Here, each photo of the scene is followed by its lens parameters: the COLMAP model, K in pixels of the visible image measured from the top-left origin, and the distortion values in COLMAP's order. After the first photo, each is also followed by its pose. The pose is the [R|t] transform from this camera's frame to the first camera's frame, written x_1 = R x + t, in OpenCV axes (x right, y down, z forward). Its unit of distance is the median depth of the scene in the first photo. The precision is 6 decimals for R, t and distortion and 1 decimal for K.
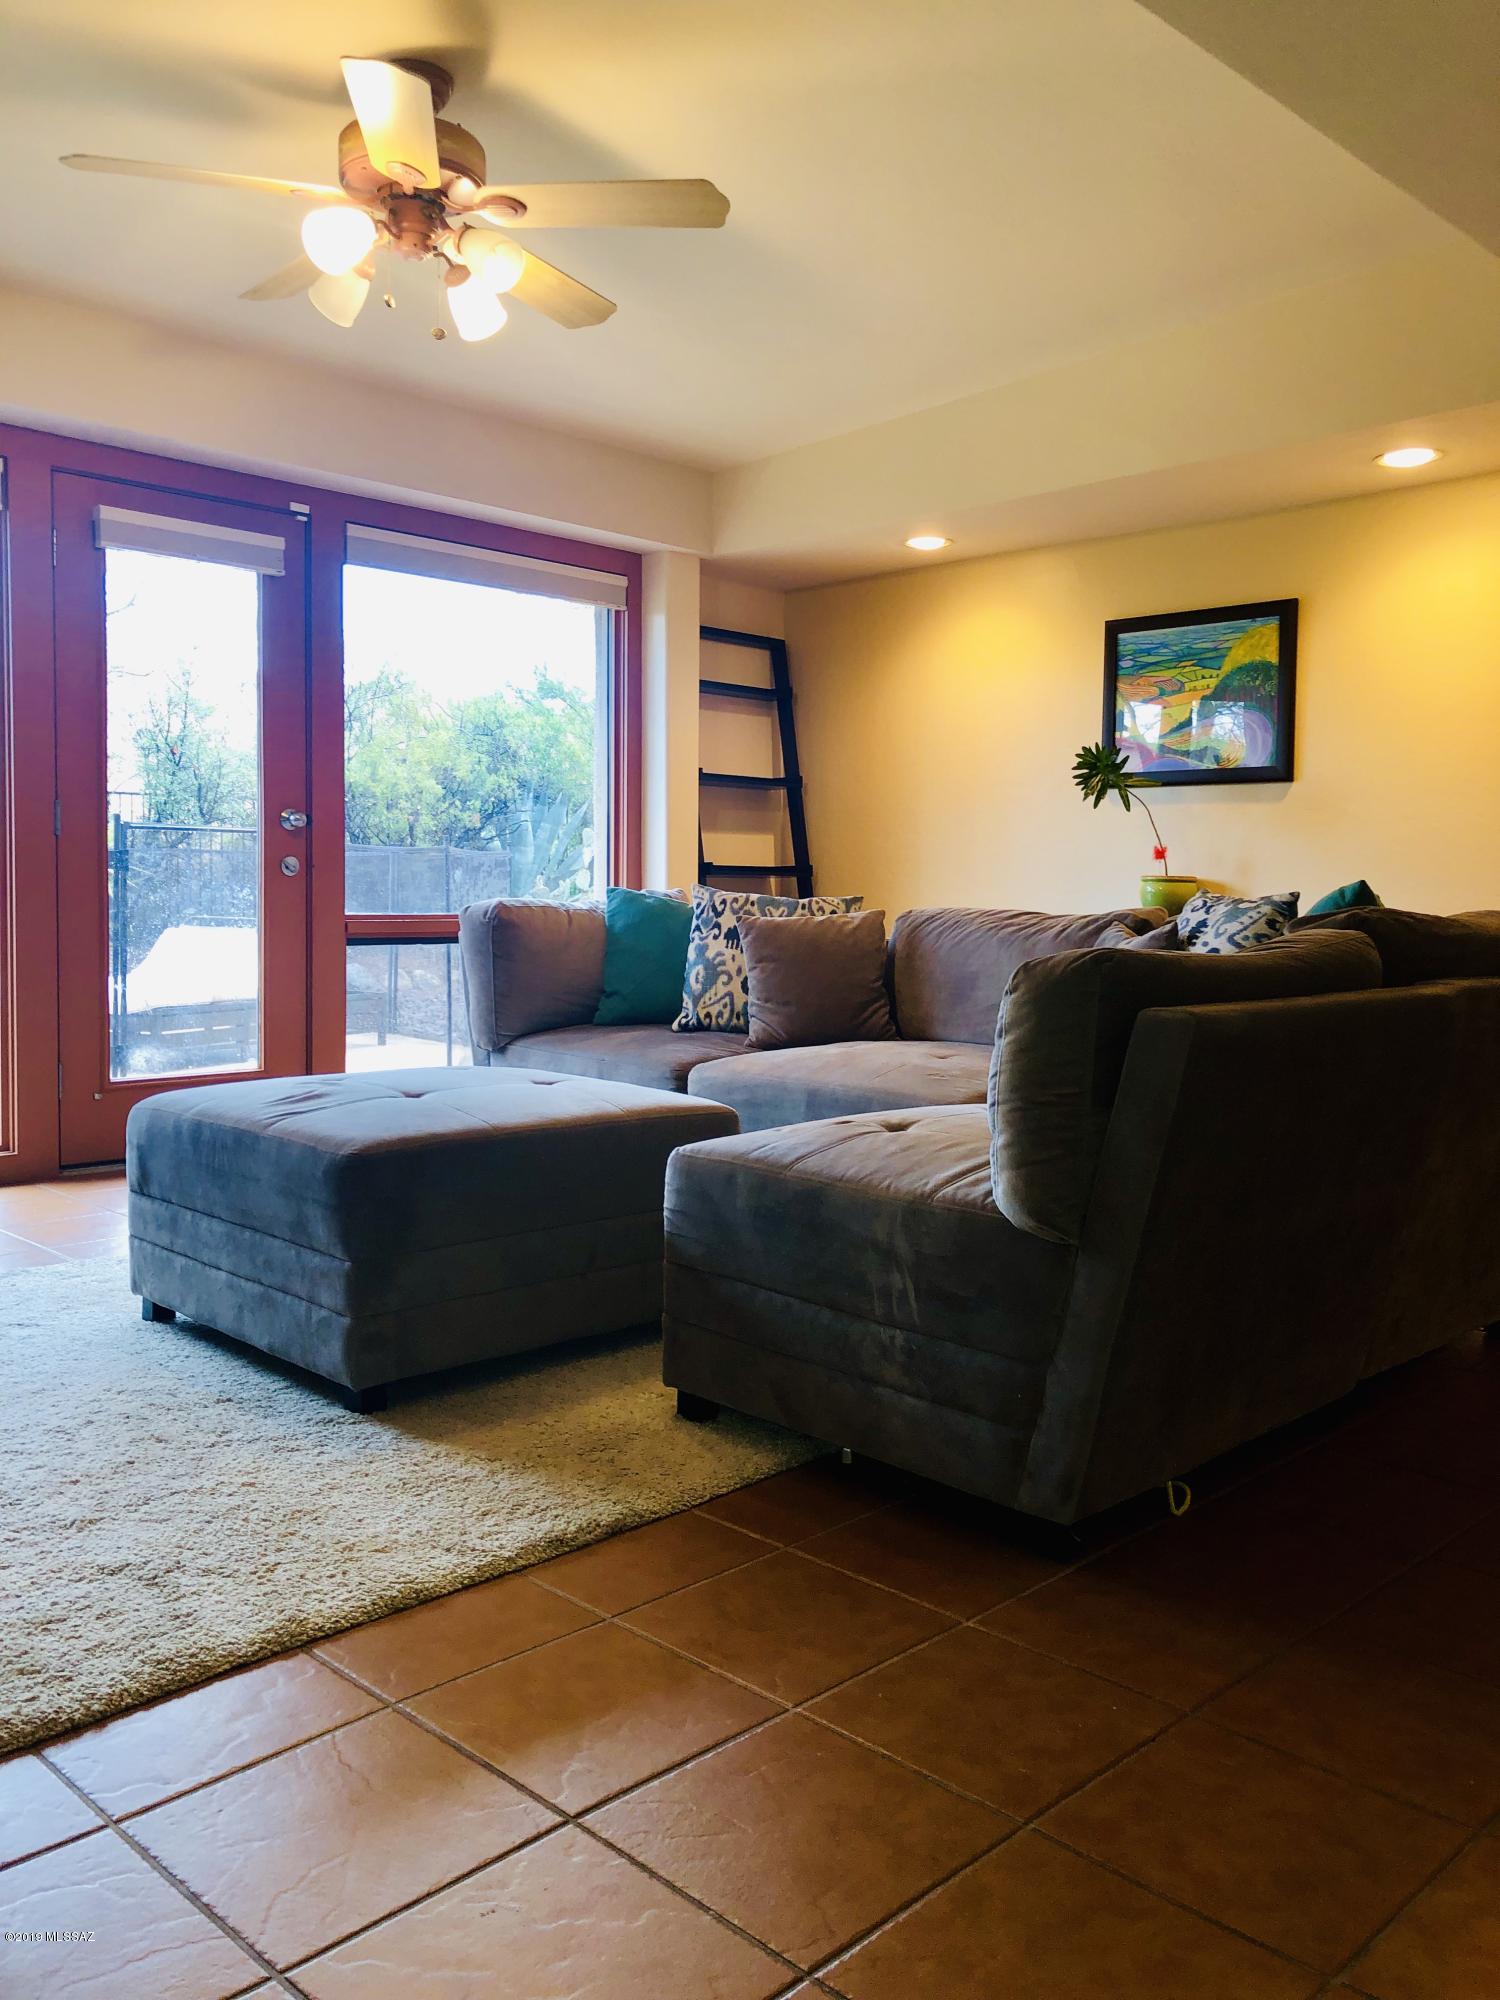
lens RADIAL K [[1651.4, 0, 766.7], [0, 1651.4, 979.8], [0, 0, 1]] dist [0.029735, -0.026783]
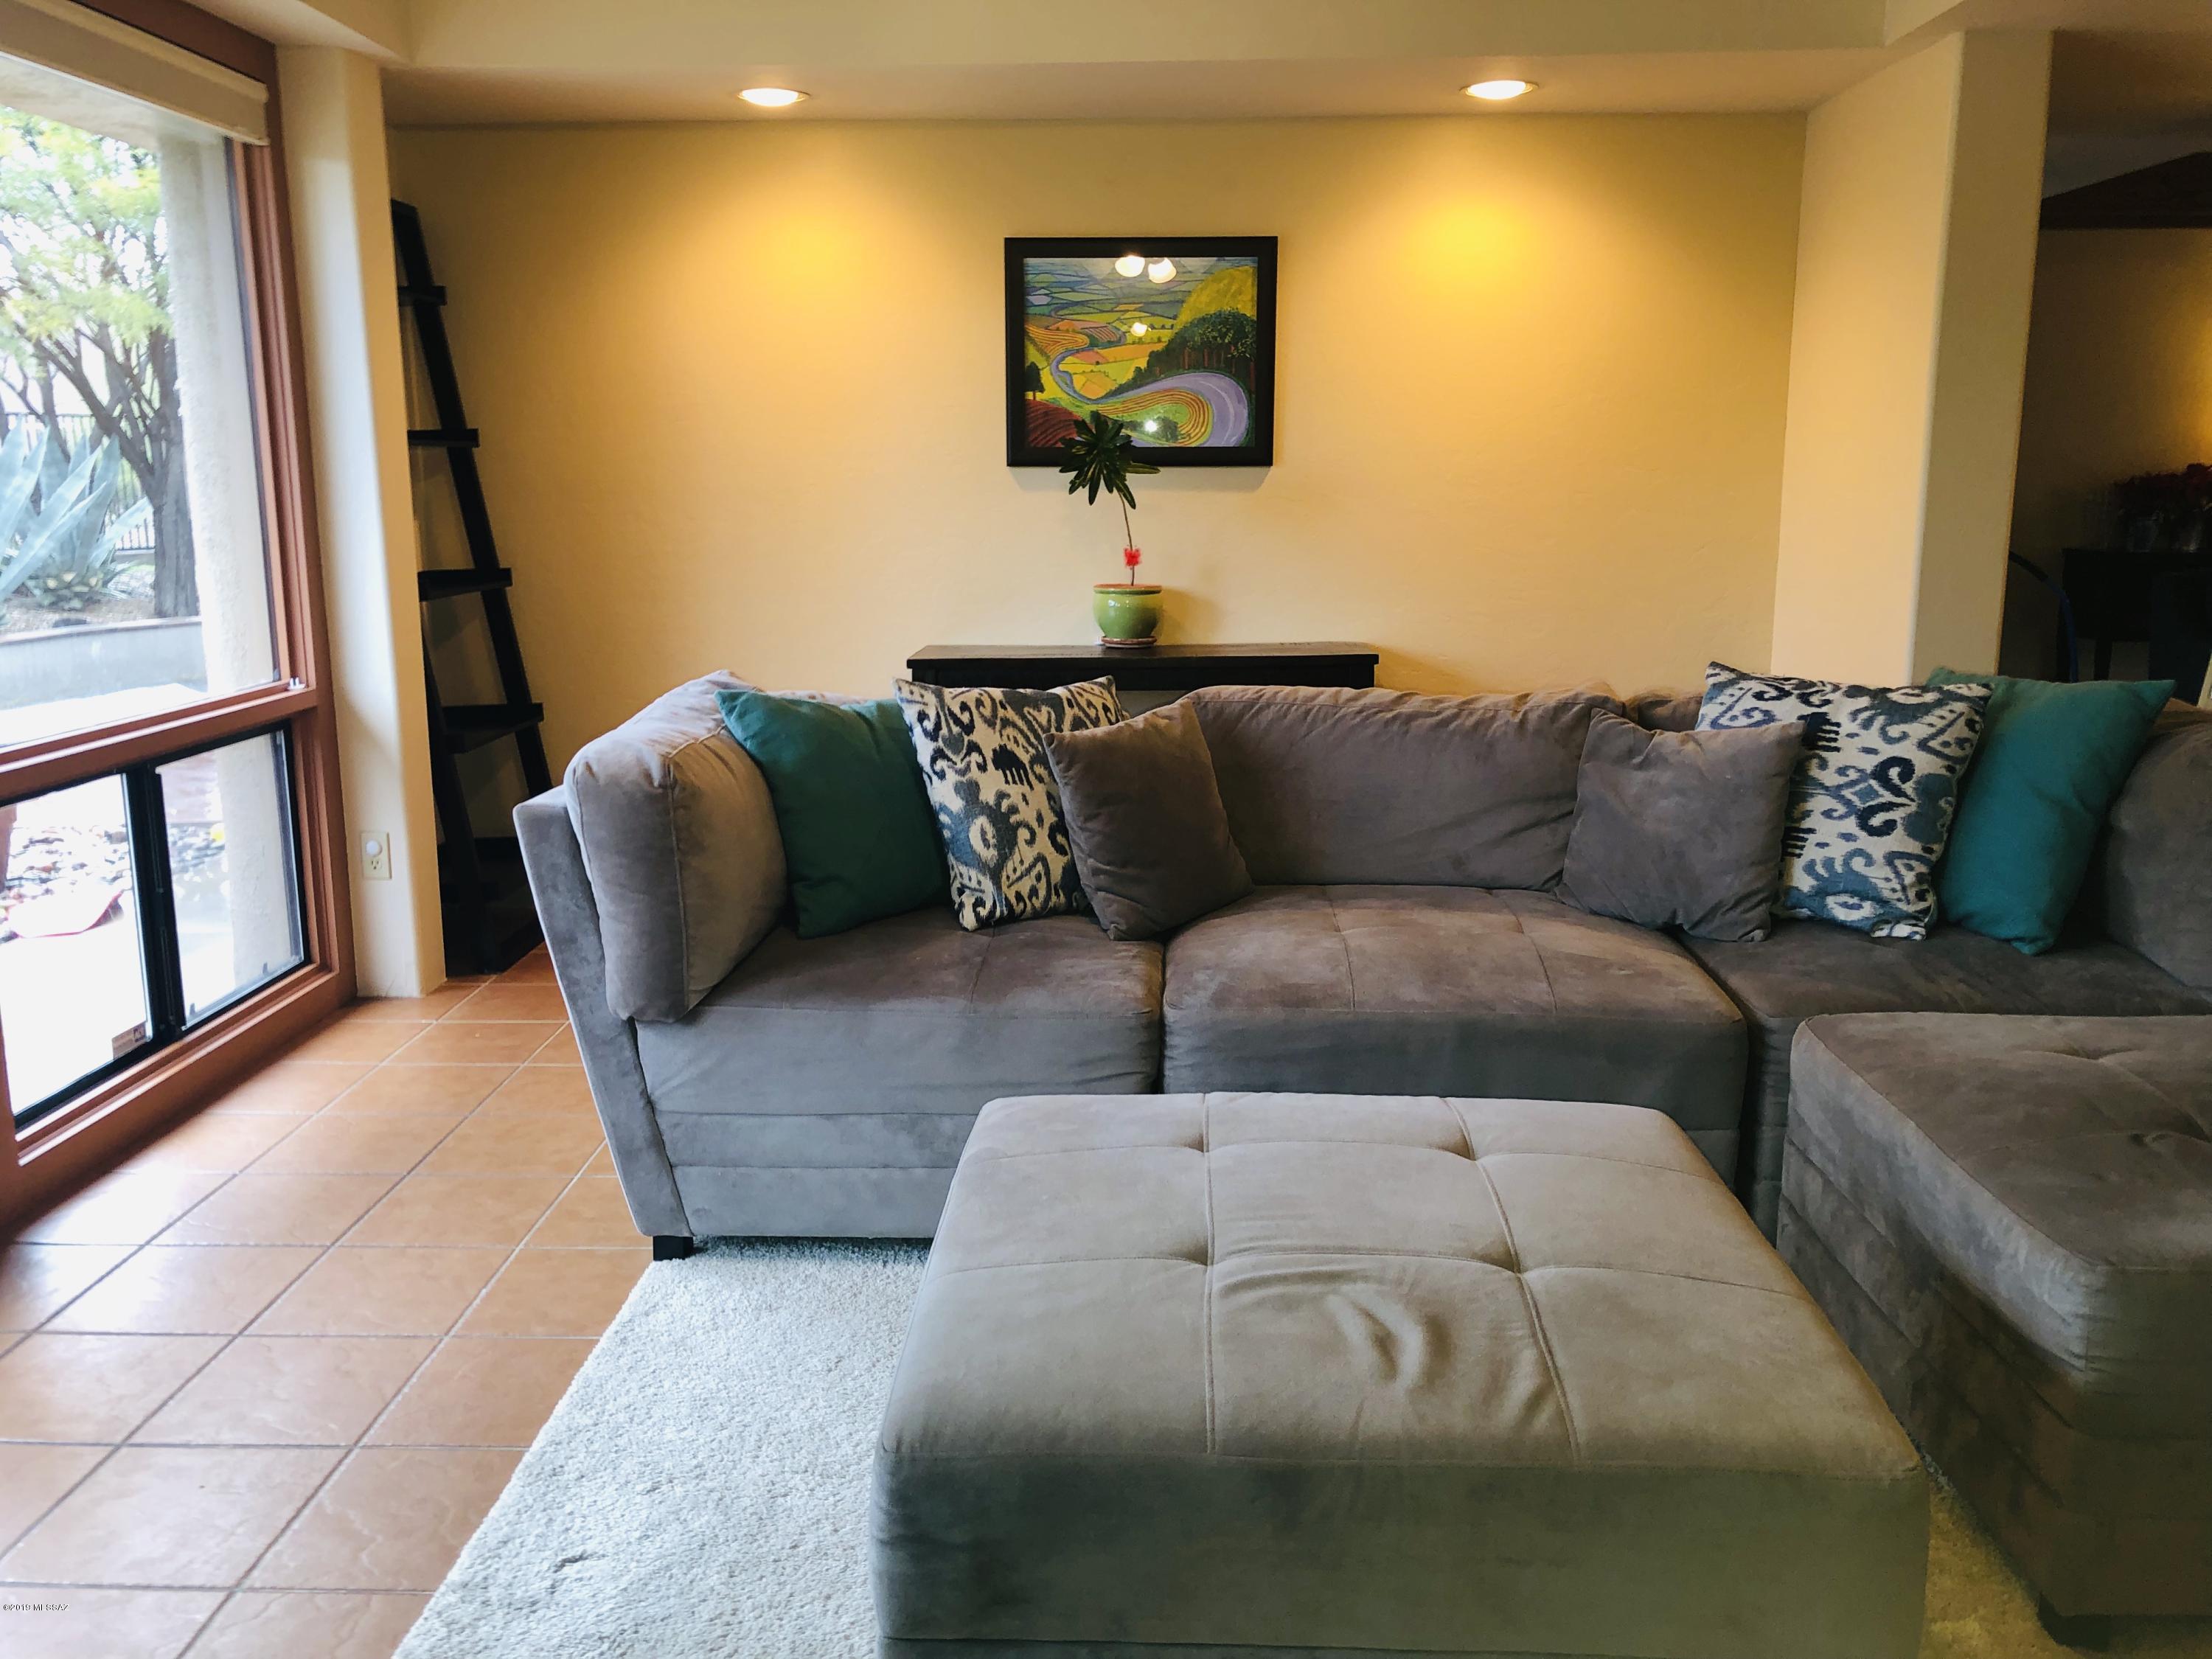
lens RADIAL K [[1826.5, 0, 1096.0], [0, 1826.5, 829.0], [0, 0, 1]] dist [0.029735, -0.026783]
pose [[0.727314, -0.146132, 0.670567, -0.448272], [0.050375, 0.985800, 0.160190, -0.107133], [-0.684454, -0.082728, 0.724347, 0.448604]]
